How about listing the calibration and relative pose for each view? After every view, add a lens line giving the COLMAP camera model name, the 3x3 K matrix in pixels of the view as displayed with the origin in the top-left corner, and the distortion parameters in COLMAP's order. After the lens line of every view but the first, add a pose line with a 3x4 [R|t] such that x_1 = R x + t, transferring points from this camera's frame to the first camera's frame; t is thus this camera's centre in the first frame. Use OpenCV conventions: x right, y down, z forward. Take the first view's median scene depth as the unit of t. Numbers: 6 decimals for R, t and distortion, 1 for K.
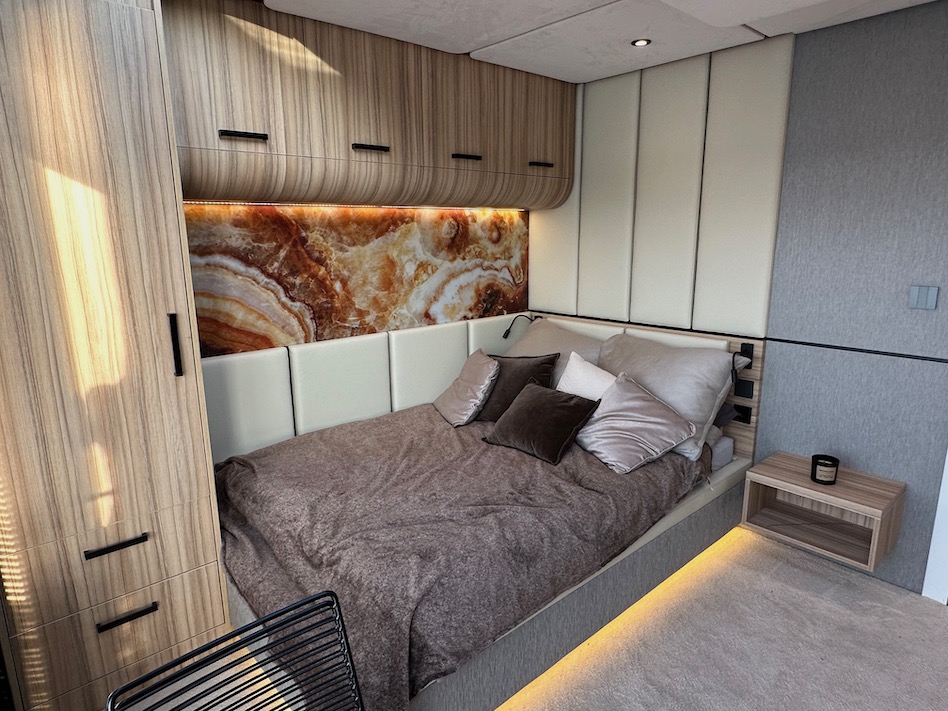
lens RADIAL K [[577.9, 0, 476.1], [0, 577.9, 357.5], [0, 0, 1]] dist [-0.006161, 0.000022]
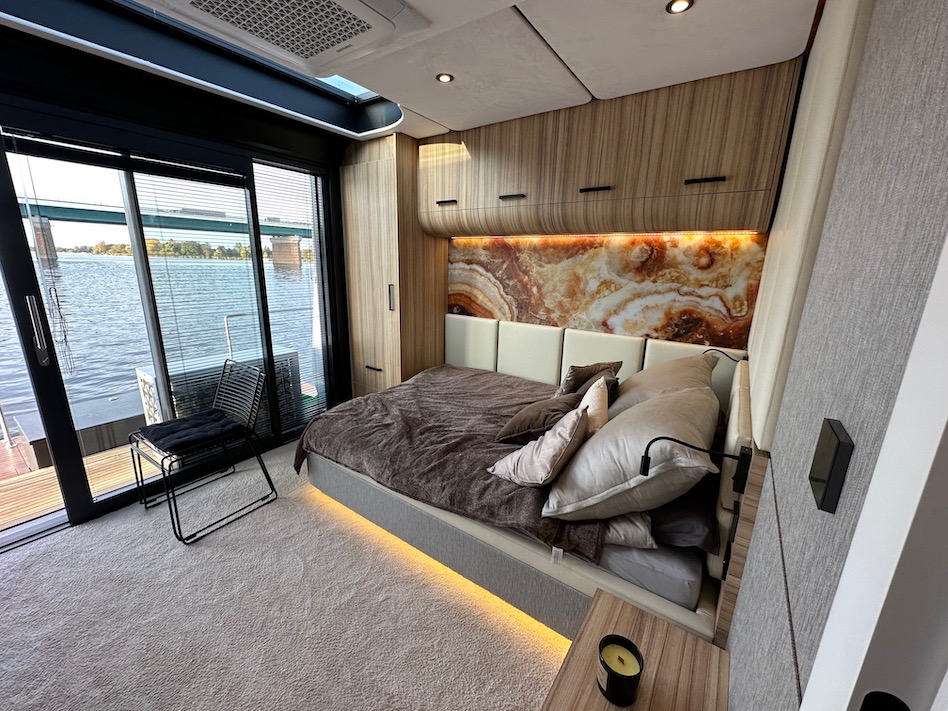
lens RADIAL K [[377.5, 0, 461.1], [0, 377.5, 352.4], [0, 0, 1]] dist [0.000914, 0.000678]
pose [[0.219644, 0.250428, -0.942890, 0.680430], [-0.231320, 0.952299, 0.199042, -0.115942], [0.947759, 0.174391, 0.267096, 0.560978]]
